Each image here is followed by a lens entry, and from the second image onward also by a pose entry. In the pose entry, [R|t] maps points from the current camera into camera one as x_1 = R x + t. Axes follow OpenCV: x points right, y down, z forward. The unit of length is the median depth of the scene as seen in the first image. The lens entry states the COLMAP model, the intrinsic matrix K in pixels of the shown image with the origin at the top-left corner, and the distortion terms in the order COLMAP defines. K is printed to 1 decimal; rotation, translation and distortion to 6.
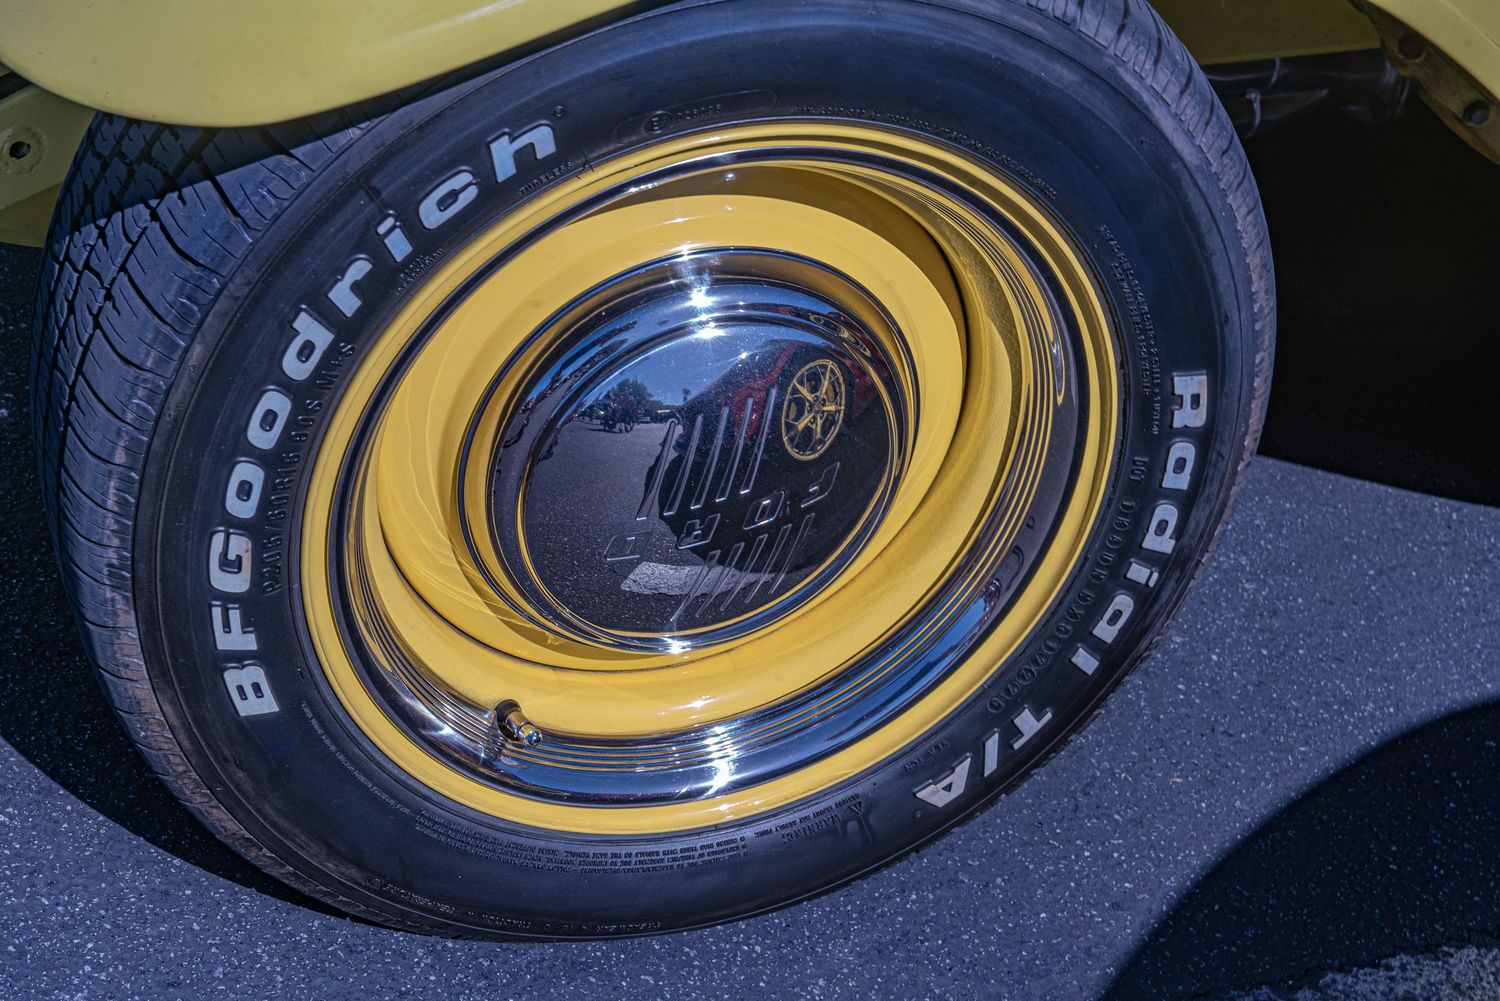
lens RADIAL K [[2963.7, 0, 749.1], [0, 2963.7, 501.1], [0, 0, 1]] dist [-0.026796, 0.000000]
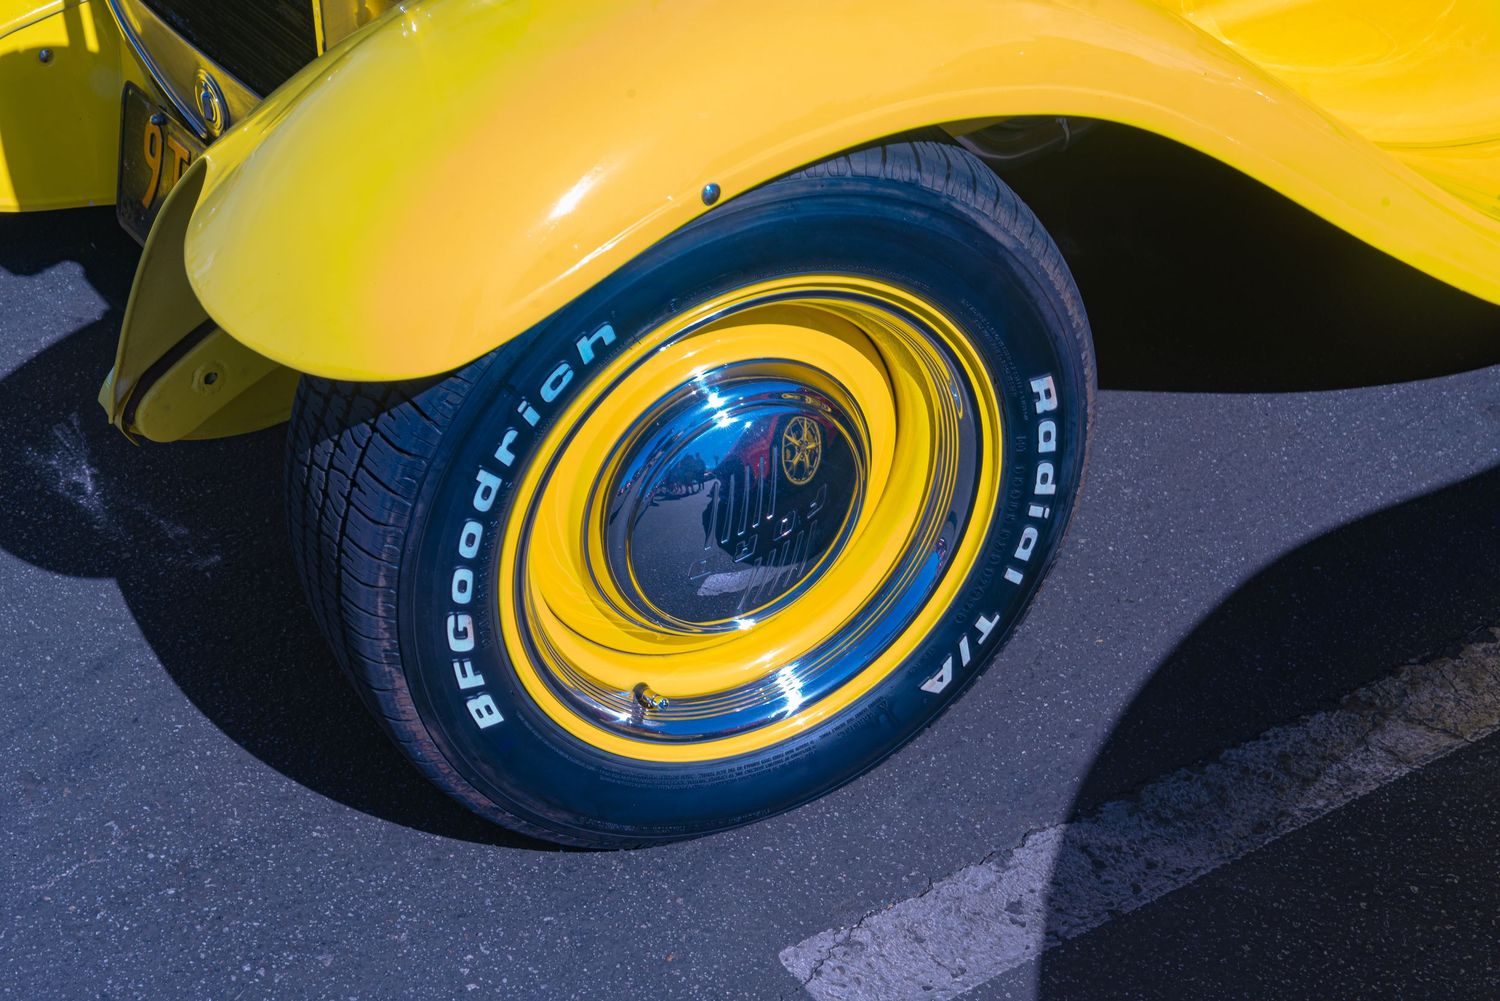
lens RADIAL K [[2963.7, 0, 750.6], [0, 2963.7, 500.3], [0, 0, 1]] dist [-0.026796, 0.000000]
pose [[0.978043, -0.207884, 0.014676, -0.030529], [0.207579, 0.978015, 0.019934, -0.042052], [-0.018498, -0.016450, 0.999694, -0.503887]]
